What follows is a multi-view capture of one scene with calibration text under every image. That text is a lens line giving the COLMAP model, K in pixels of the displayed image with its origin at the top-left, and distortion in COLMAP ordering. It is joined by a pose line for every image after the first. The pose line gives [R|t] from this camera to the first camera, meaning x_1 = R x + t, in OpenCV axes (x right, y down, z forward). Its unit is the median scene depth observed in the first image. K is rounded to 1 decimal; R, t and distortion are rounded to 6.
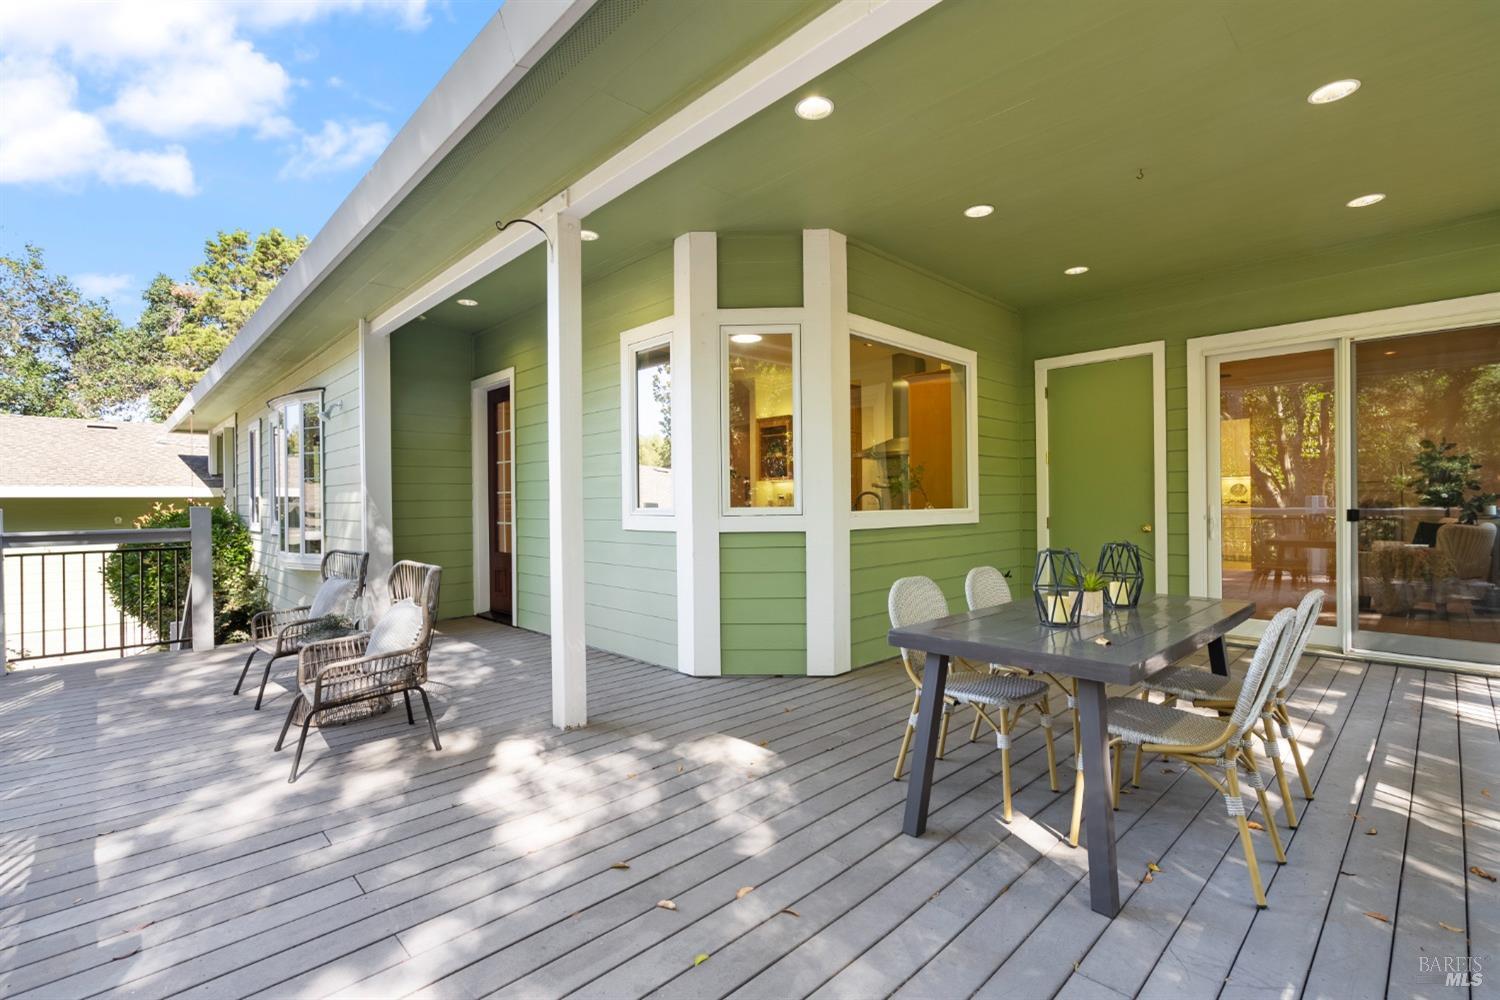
lens RADIAL K [[676.2, 0, 740.8], [0, 676.2, 502.6], [0, 0, 1]] dist [-0.002622, 0.001330]
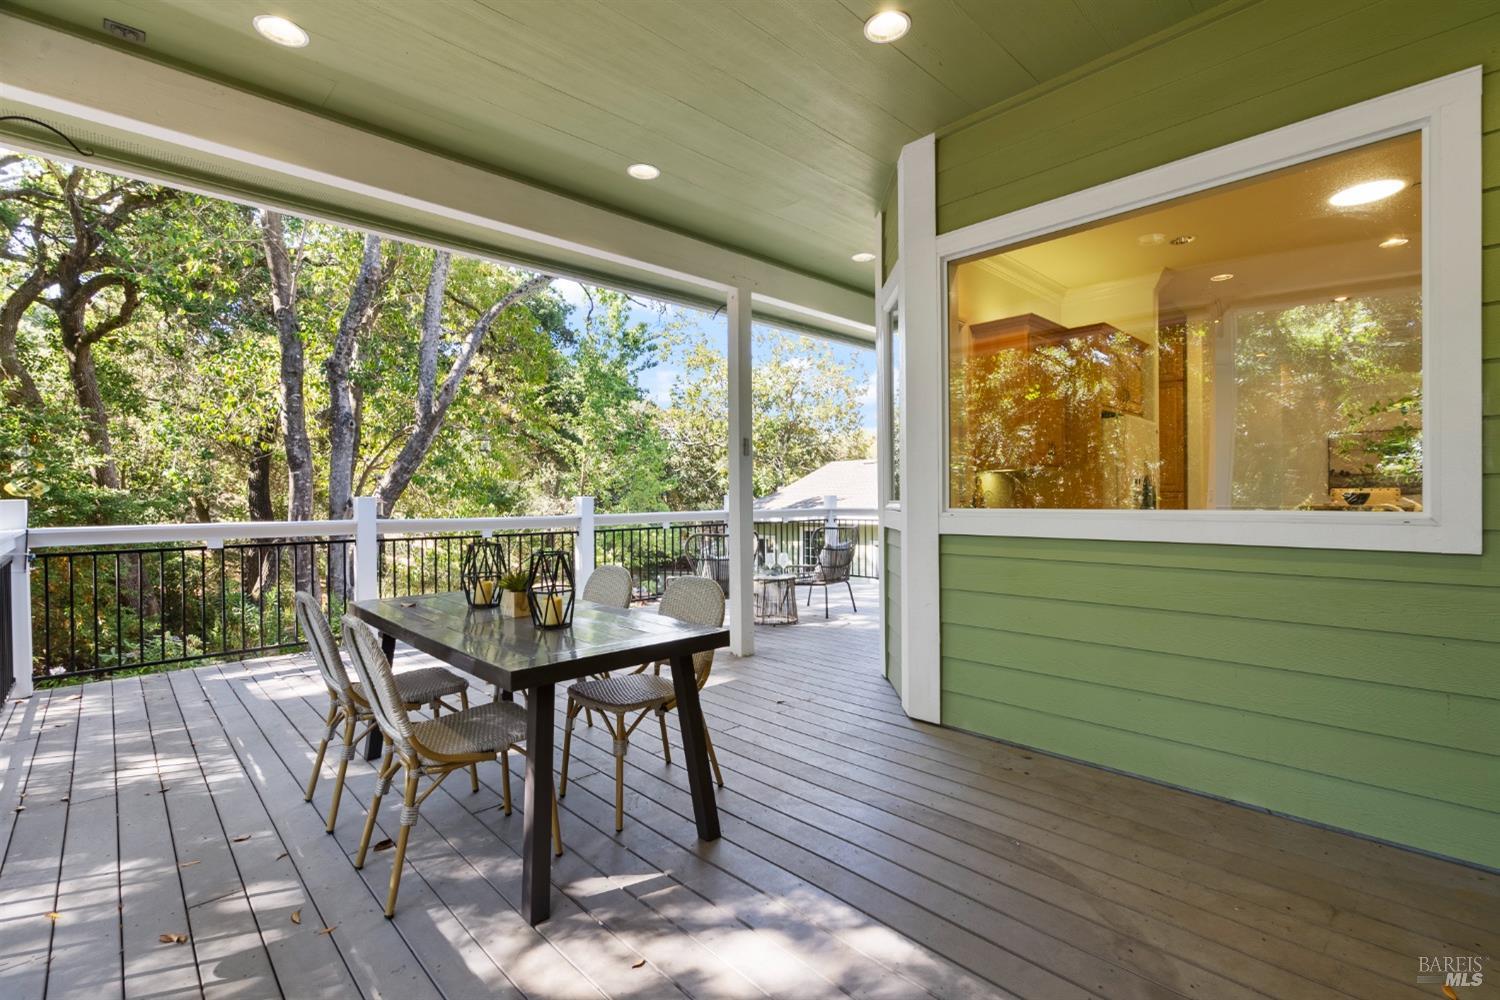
lens RADIAL K [[676.2, 0, 737.3], [0, 676.2, 500.3], [0, 0, 1]] dist [-0.002622, 0.001330]
pose [[-0.005573, 0.013022, -0.999900, 0.495439], [0.010718, 0.999859, 0.012962, -0.003578], [0.999927, -0.010645, -0.005712, 0.536425]]
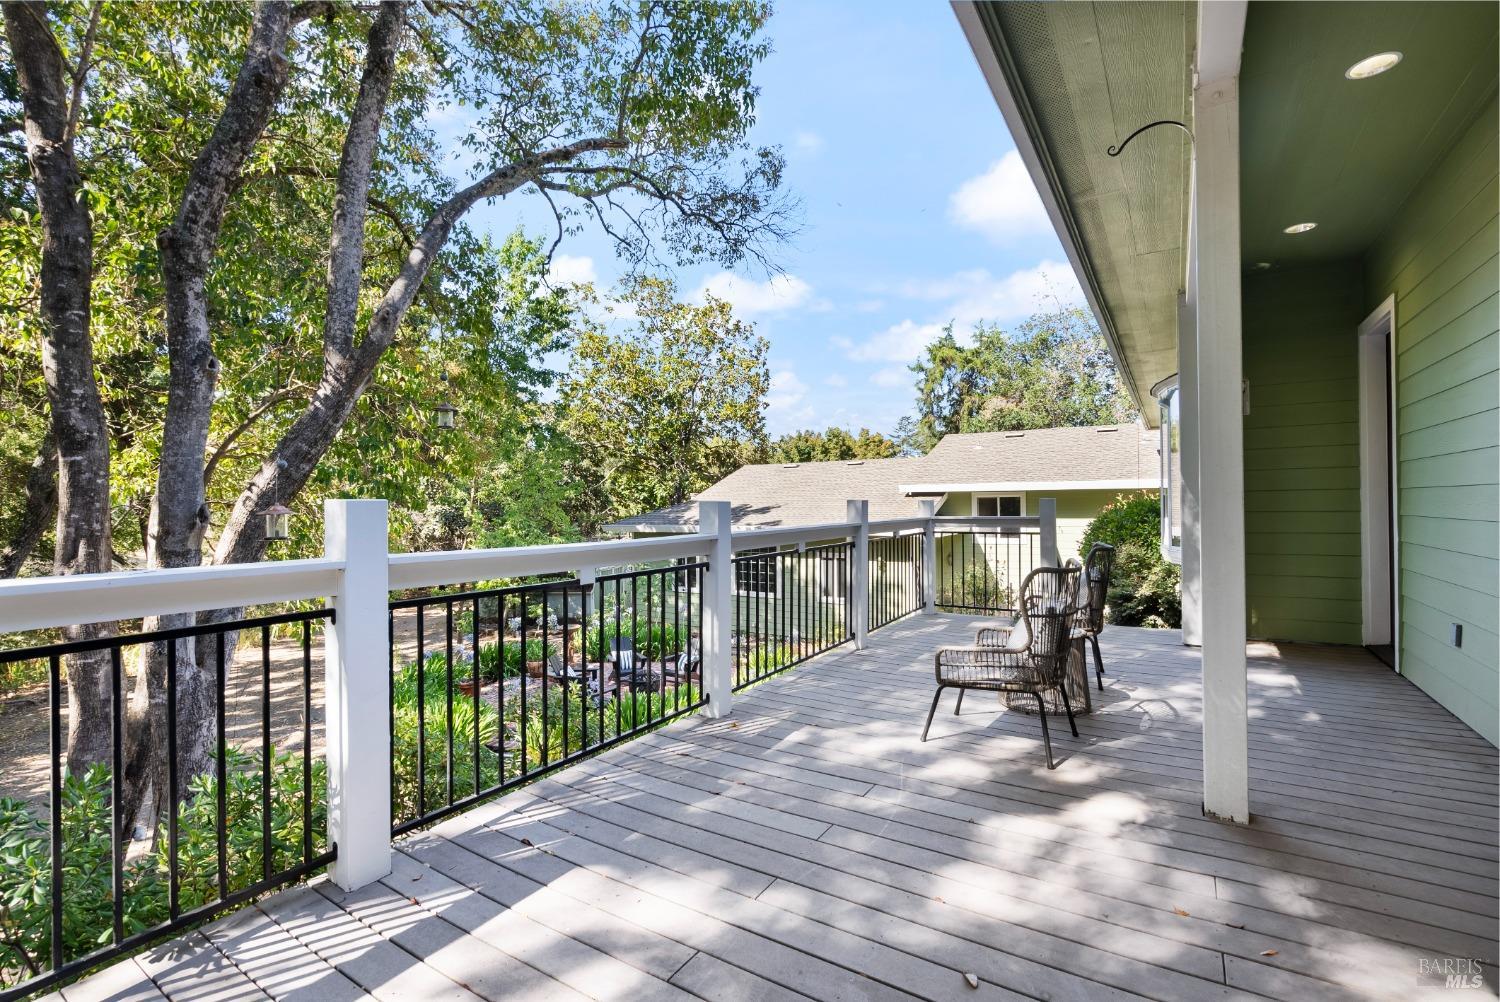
lens RADIAL K [[676.2, 0, 748.3], [0, 676.2, 500.0], [0, 0, 1]] dist [-0.002622, 0.001330]
pose [[0.236355, 0.002071, -0.971664, 0.375099], [0.010511, 0.999934, 0.004688, -0.003135], [0.971610, -0.011321, 0.236318, 0.445034]]
